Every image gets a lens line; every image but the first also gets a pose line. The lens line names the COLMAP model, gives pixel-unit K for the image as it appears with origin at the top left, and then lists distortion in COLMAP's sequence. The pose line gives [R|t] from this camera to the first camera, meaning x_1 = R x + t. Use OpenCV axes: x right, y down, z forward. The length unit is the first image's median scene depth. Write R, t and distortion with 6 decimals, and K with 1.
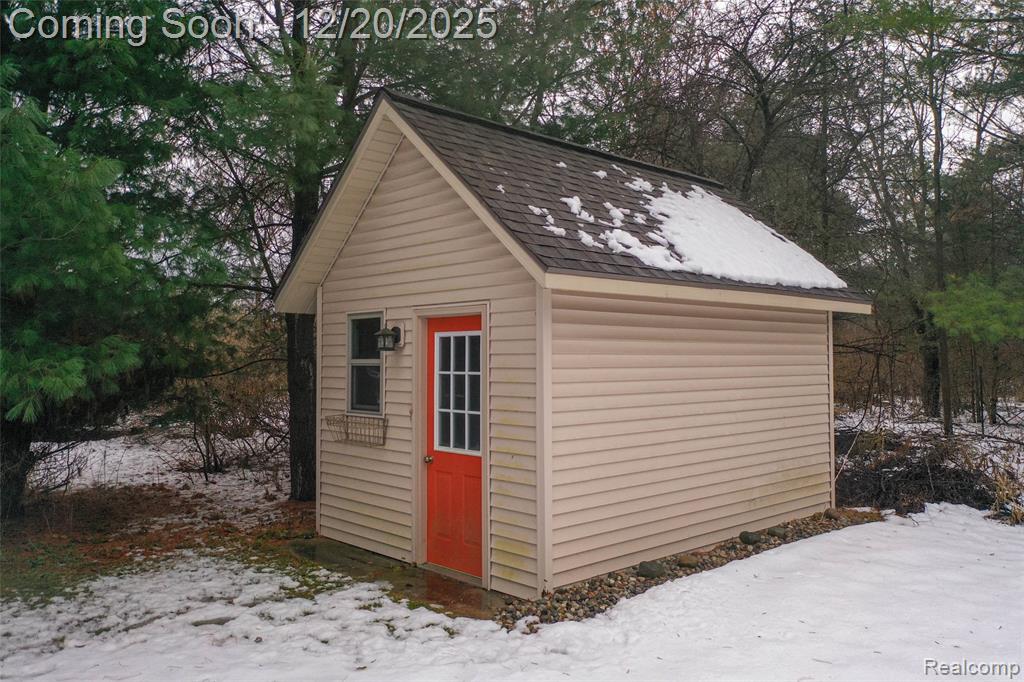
lens RADIAL K [[802.4, 0, 507.7], [0, 802.4, 337.1], [0, 0, 1]] dist [-0.015318, -0.013754]
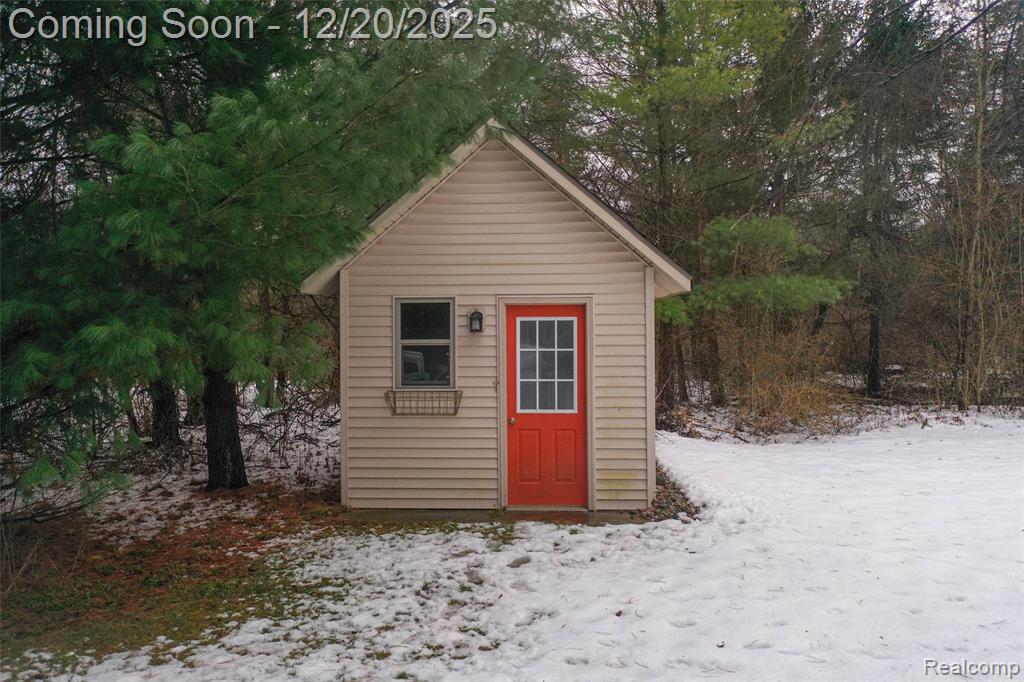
lens RADIAL K [[802.4, 0, 507.7], [0, 802.4, 337.1], [0, 0, 1]] dist [-0.015318, -0.013754]
pose [[0.701657, -0.002294, 0.712511, -0.971326], [-0.016533, 0.999673, 0.019499, 0.000666], [-0.712323, -0.025461, 0.701390, 0.150351]]
